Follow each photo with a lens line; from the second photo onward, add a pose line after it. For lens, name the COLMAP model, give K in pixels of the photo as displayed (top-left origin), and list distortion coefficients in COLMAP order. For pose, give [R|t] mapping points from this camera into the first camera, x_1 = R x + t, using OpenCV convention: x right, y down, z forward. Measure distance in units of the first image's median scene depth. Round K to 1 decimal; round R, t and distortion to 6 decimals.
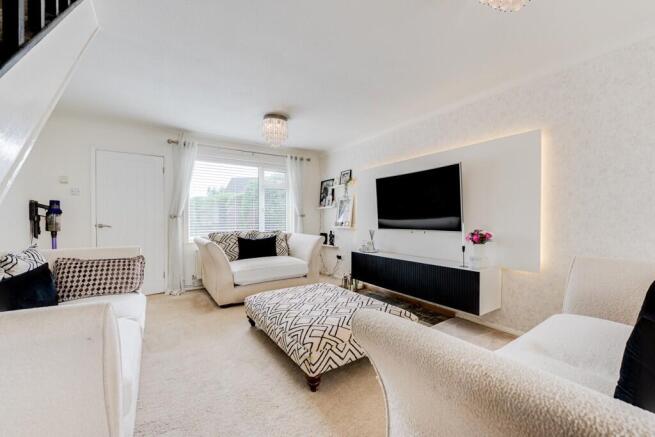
lens RADIAL K [[263.6, 0, 330.3], [0, 263.6, 222.1], [0, 0, 1]] dist [-0.017585, 0.000332]
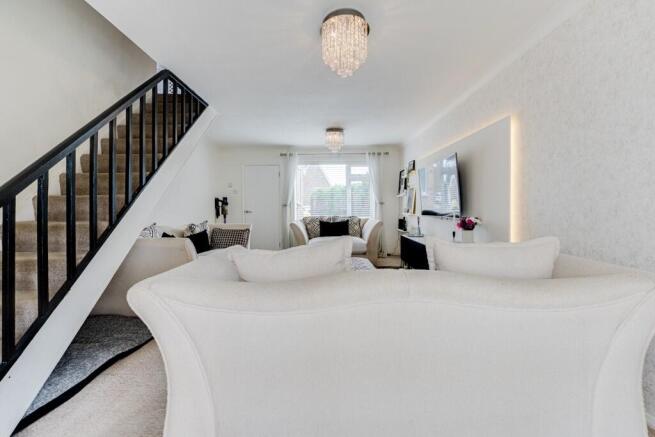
lens RADIAL K [[274.6, 0, 329.0], [0, 274.6, 201.0], [0, 0, 1]] dist [-0.015434, -0.000115]
pose [[0.832259, -0.018174, -0.554089, 0.465596], [0.003460, 0.999613, -0.027591, -0.002964], [0.554376, 0.021046, 0.832000, -0.139712]]
